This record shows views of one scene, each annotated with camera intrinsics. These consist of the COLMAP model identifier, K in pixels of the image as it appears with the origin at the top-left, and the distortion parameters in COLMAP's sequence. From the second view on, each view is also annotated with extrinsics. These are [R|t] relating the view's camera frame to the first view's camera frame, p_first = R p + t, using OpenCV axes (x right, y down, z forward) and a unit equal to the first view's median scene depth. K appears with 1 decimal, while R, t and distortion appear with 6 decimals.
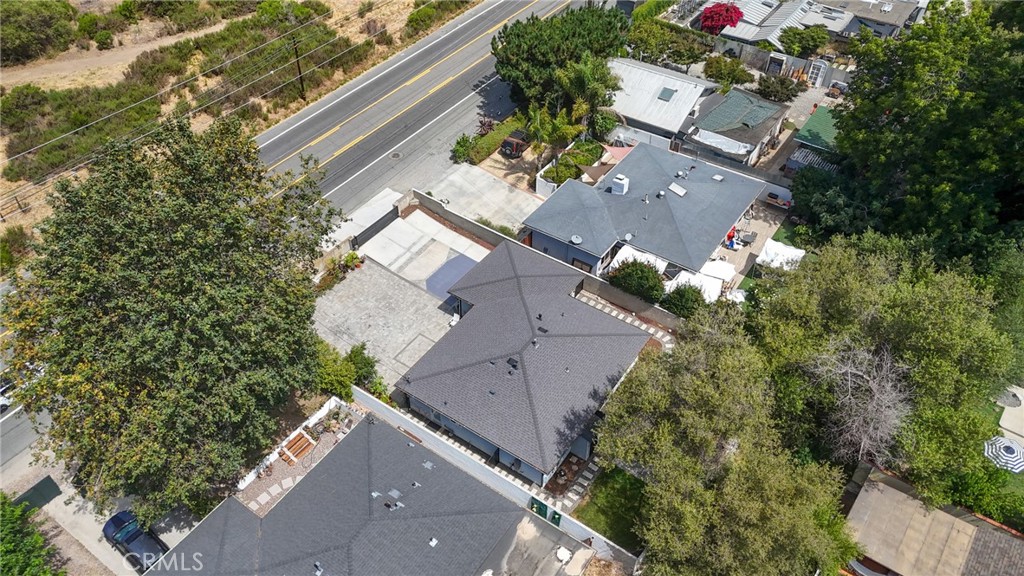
lens RADIAL K [[752.2, 0, 512.7], [0, 752.2, 290.4], [0, 0, 1]] dist [0.069475, -0.058503]
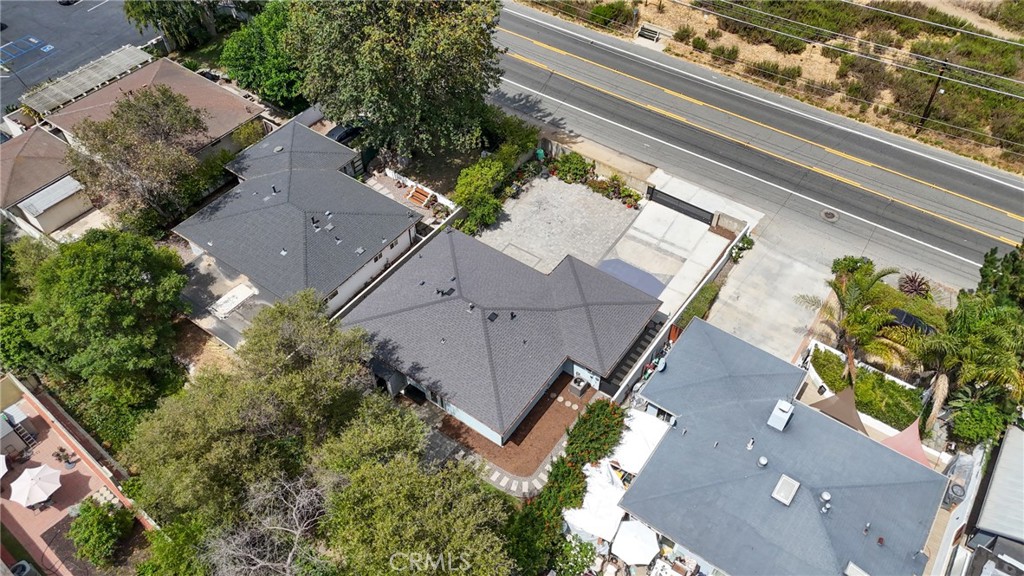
lens RADIAL K [[752.2, 0, 512.7], [0, 752.2, 290.4], [0, 0, 1]] dist [0.069475, -0.058503]
pose [[-0.019917, 0.744954, -0.666818, 0.502327], [-0.691908, 0.471171, 0.547048, -0.386946], [0.721711, 0.472273, 0.506056, 0.416375]]
